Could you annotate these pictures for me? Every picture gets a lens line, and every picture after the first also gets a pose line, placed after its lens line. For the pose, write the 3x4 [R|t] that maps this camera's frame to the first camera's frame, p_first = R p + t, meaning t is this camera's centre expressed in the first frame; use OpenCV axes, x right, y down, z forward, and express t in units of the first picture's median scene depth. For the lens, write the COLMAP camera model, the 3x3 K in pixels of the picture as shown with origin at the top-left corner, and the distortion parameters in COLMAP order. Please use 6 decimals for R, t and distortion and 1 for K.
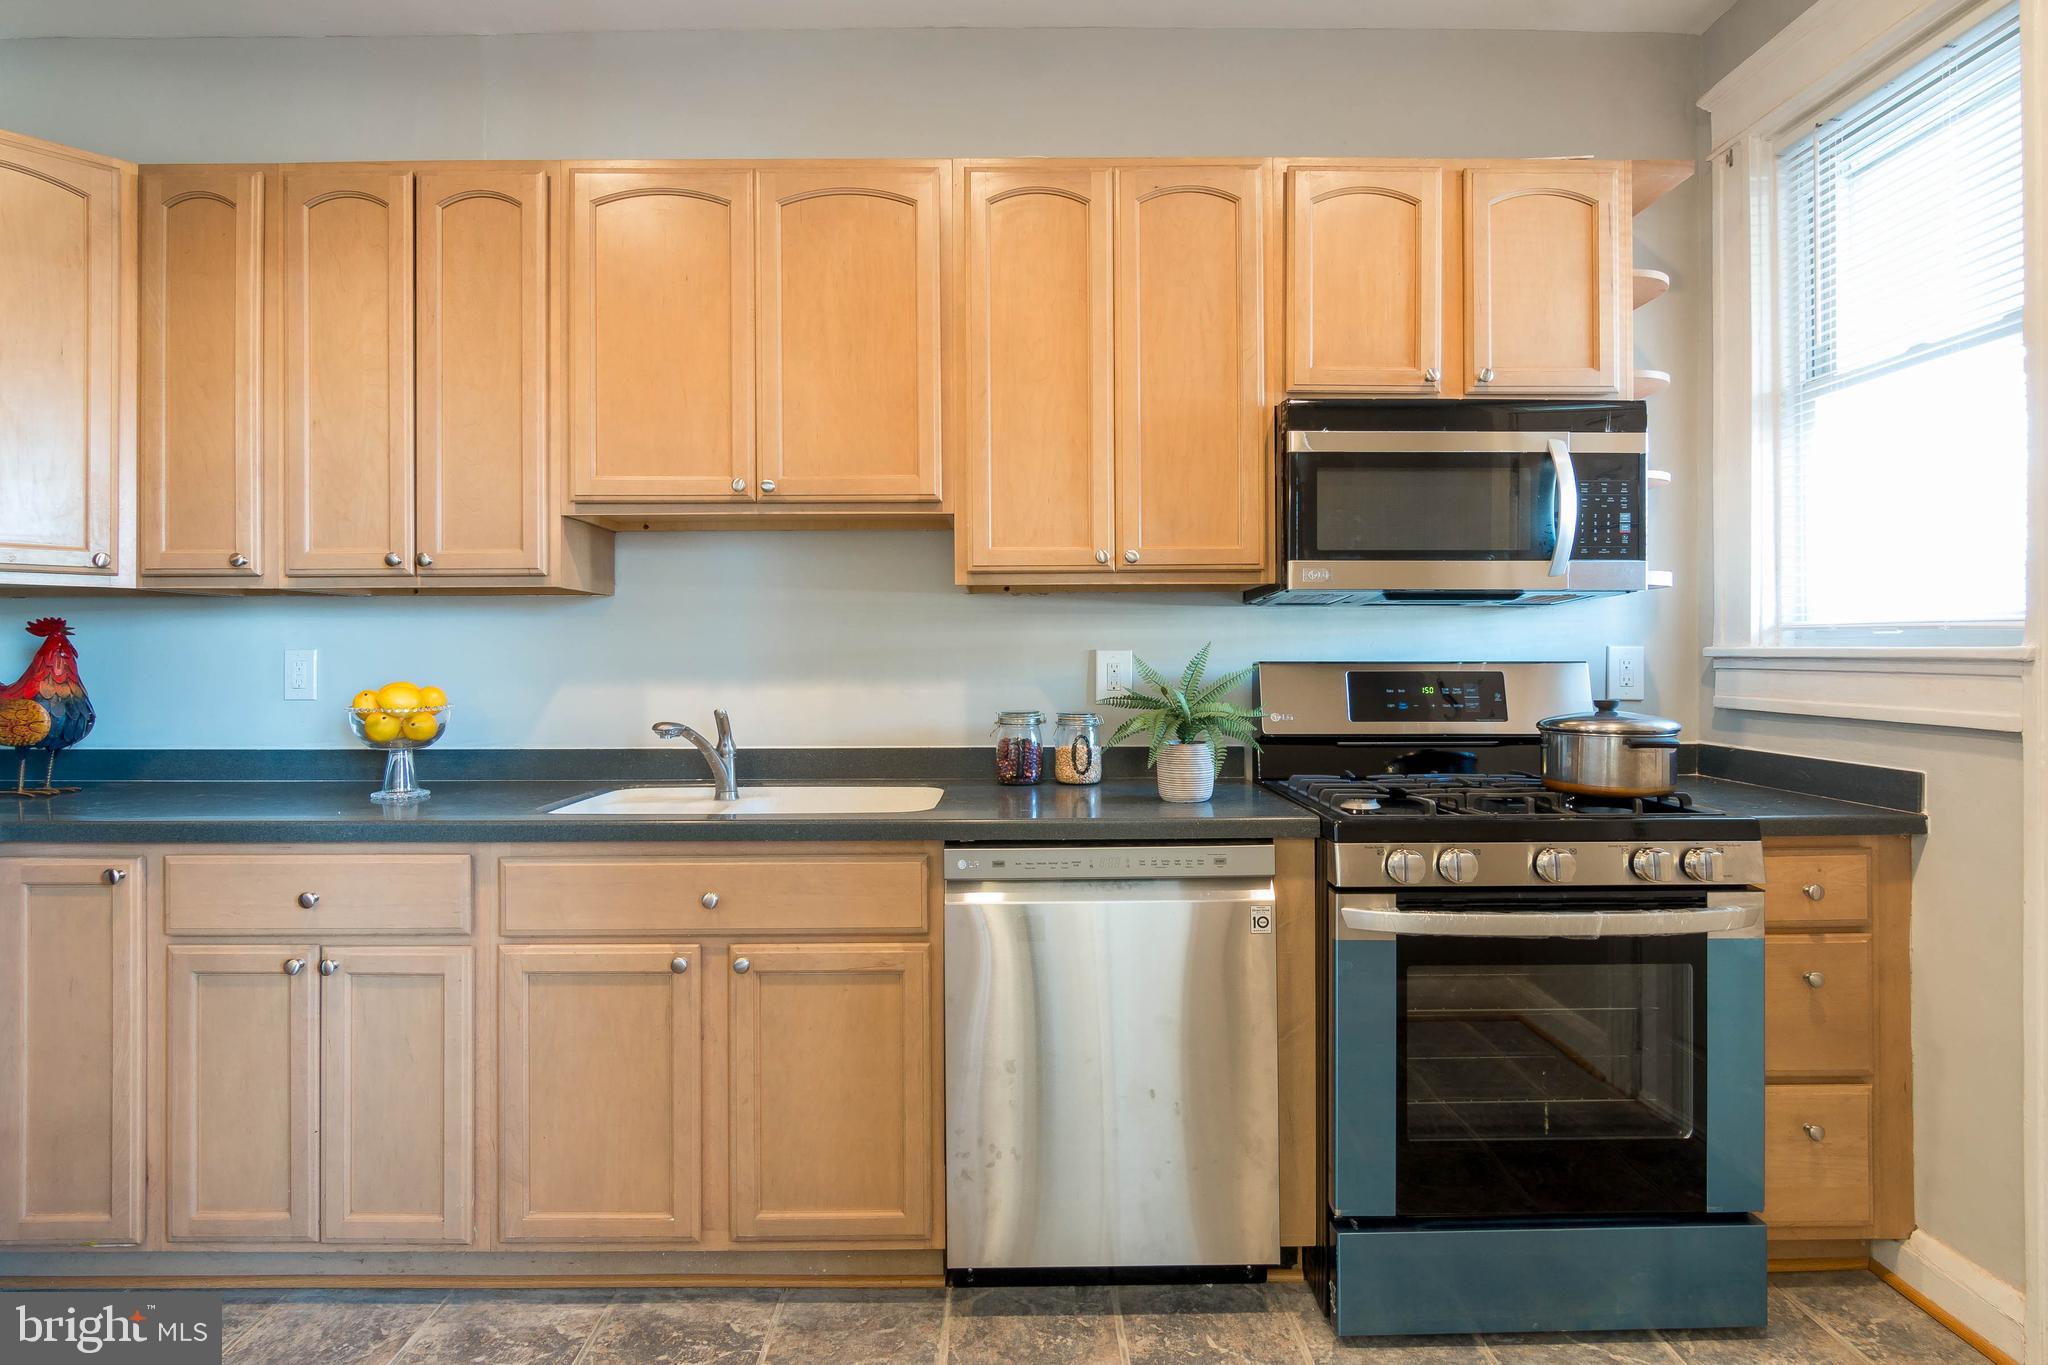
lens RADIAL K [[1032.3, 0, 1020.3], [0, 1032.3, 662.1], [0, 0, 1]] dist [-0.002965, -0.000152]
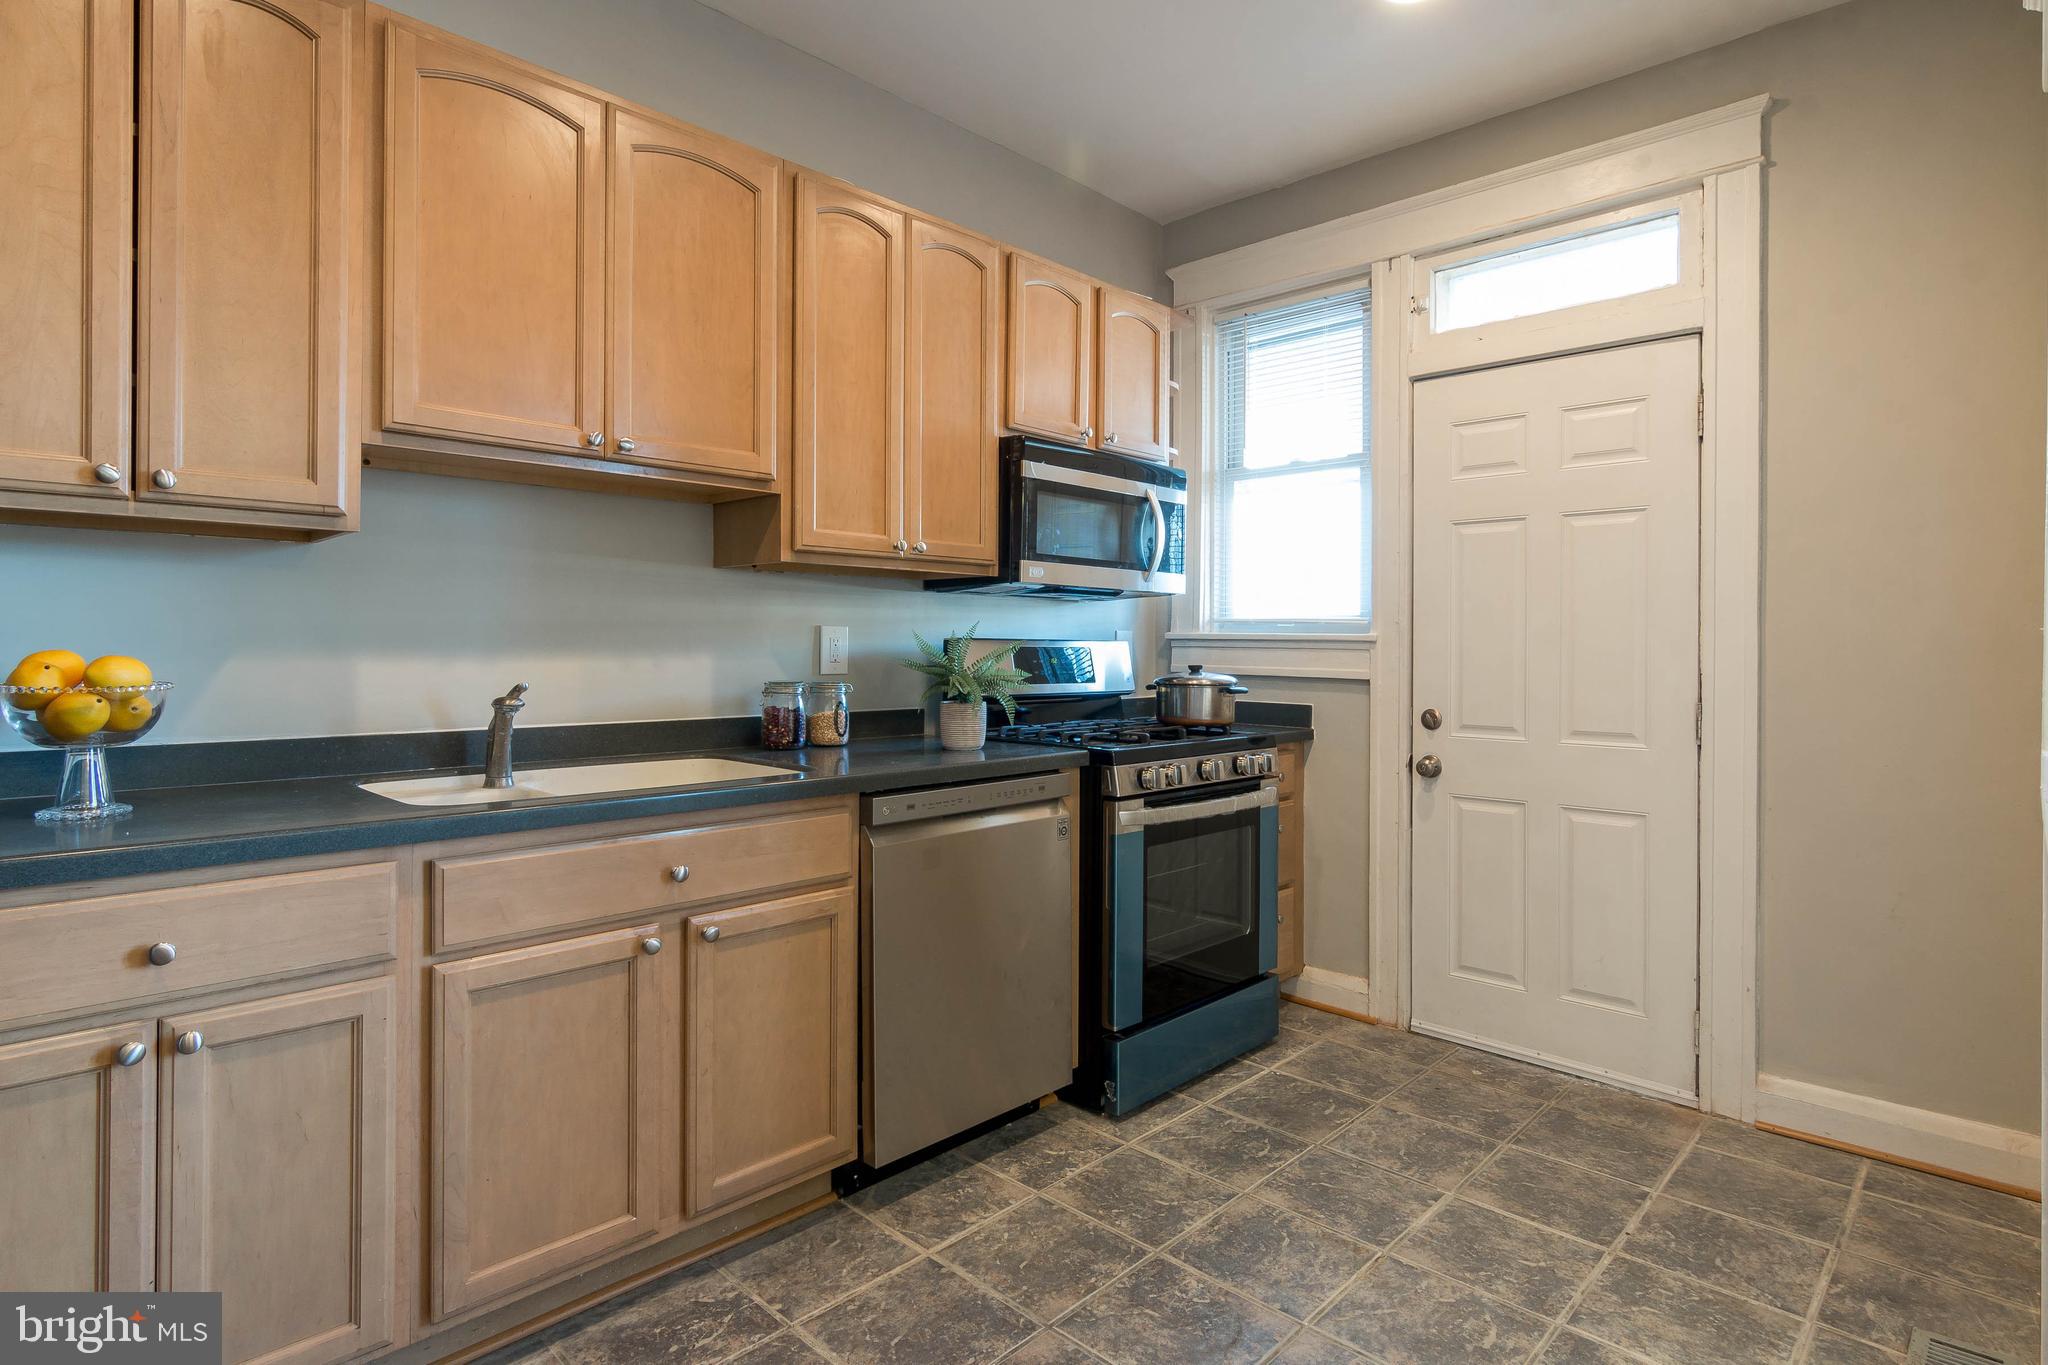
lens RADIAL K [[1063.6, 0, 996.0], [0, 1063.6, 648.4], [0, 0, 1]] dist [-0.000268, 0.000034]
pose [[0.715132, 0.007022, 0.698954, -0.703241], [-0.007967, 0.999966, -0.001895, 0.015967], [-0.698944, -0.004214, 0.715164, 0.066897]]
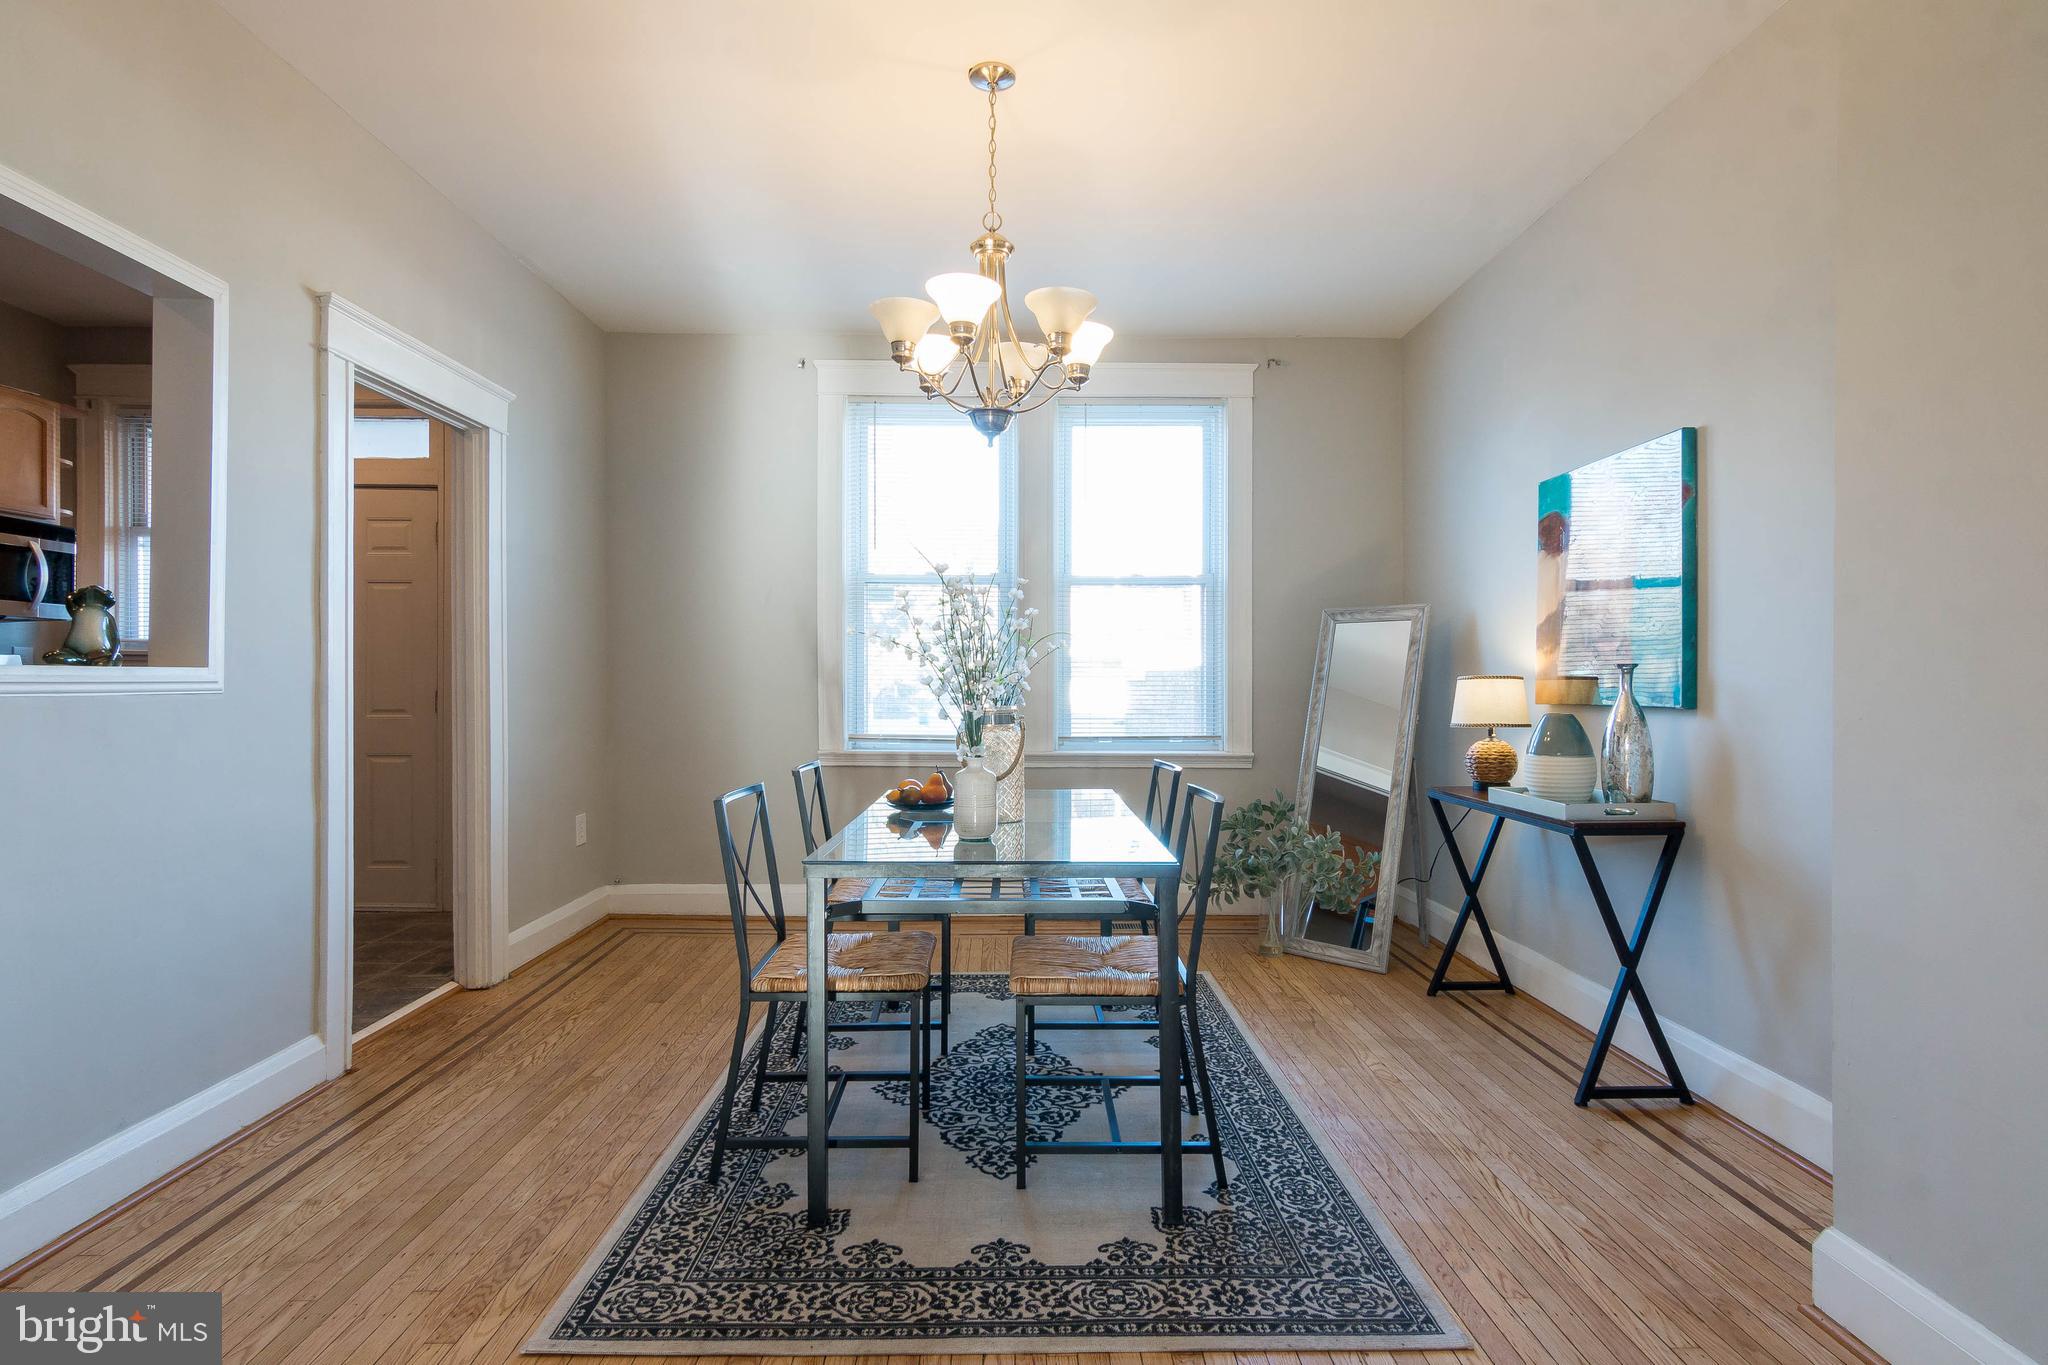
lens RADIAL K [[1036.3, 0, 1024.0], [0, 1036.3, 682.5], [0, 0, 1]] dist [0.003273, 0.000678]
pose [[-0.003133, -0.001857, 0.999993, -1.508458], [-0.002605, 0.999995, 0.001849, 0.047788], [-0.999992, -0.002600, -0.003138, -0.914222]]
